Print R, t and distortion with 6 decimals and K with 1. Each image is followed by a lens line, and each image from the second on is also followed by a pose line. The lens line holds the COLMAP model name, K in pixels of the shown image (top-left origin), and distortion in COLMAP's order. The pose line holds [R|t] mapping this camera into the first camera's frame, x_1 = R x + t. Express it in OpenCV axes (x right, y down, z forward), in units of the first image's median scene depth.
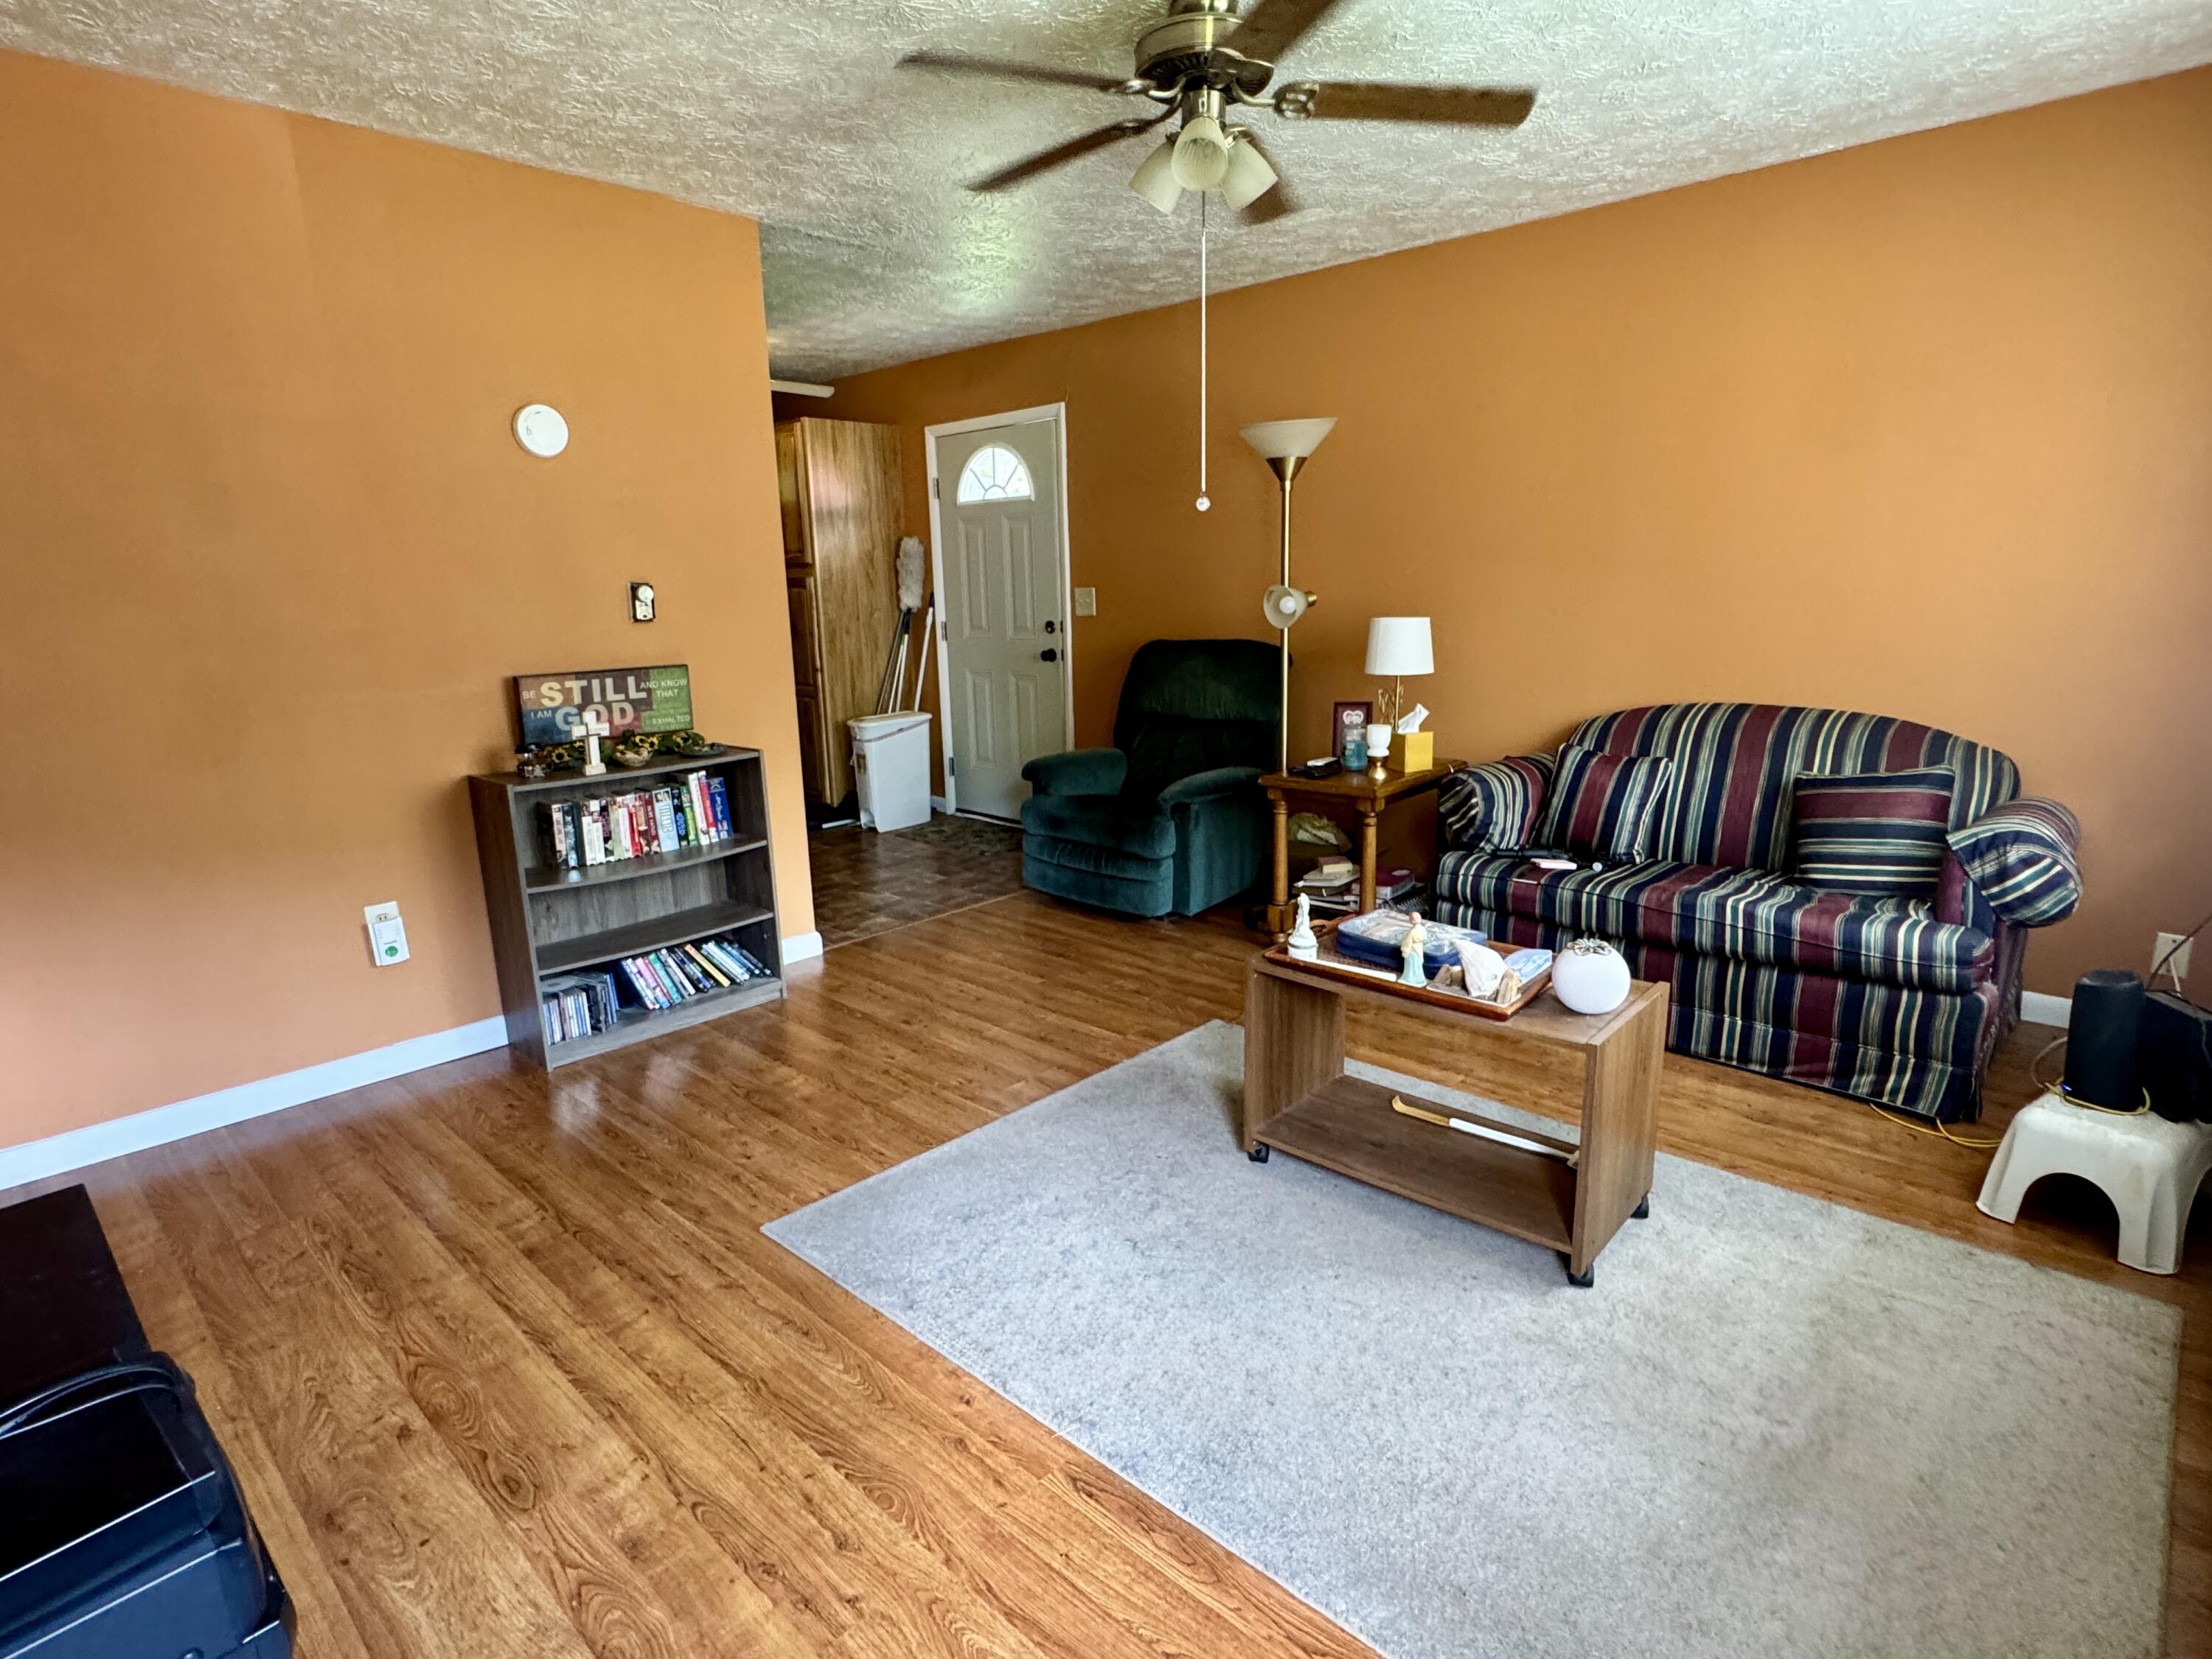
lens RADIAL K [[1154.0, 0, 1104.9], [0, 1154.0, 836.0], [0, 0, 1]] dist [0.000431, -0.000097]
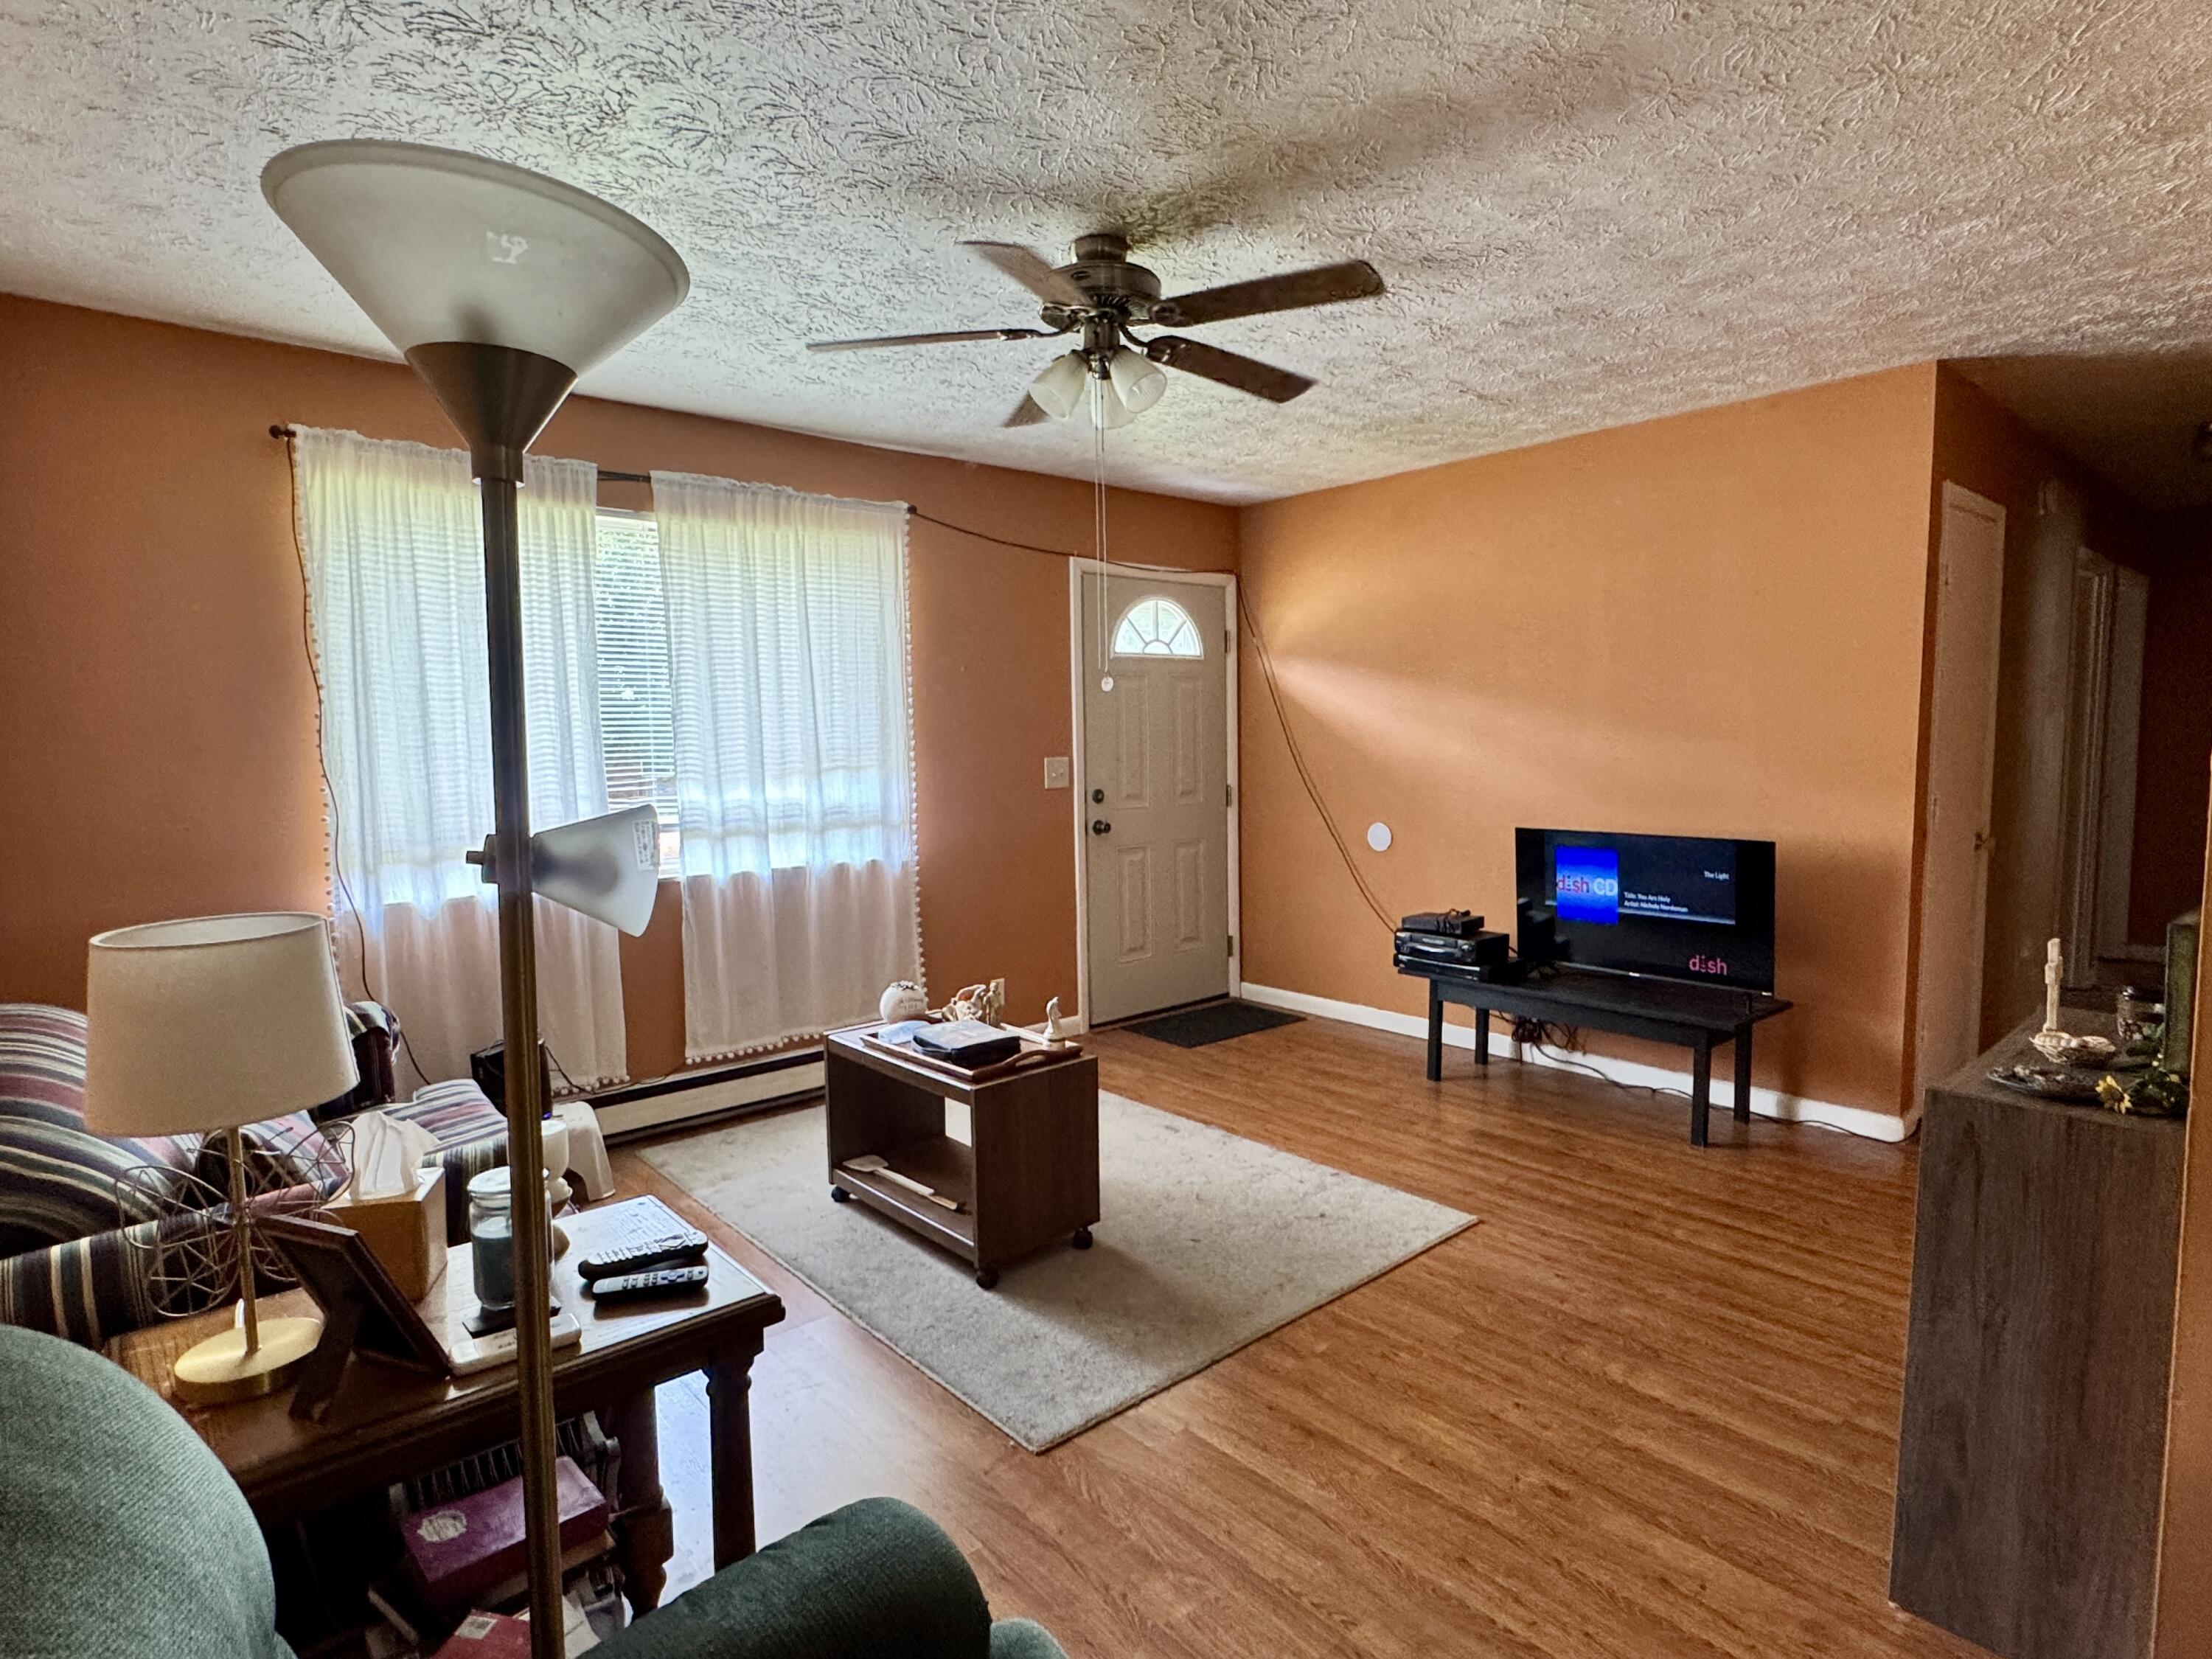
lens RADIAL K [[1154.0, 0, 1111.3], [0, 1154.0, 831.9], [0, 0, 1]] dist [0.000431, -0.000097]
pose [[-0.993232, 0.038462, 0.109597, -0.034365], [0.068762, 0.955174, 0.287948, -0.479294], [-0.093609, 0.293535, -0.951354, 2.071091]]
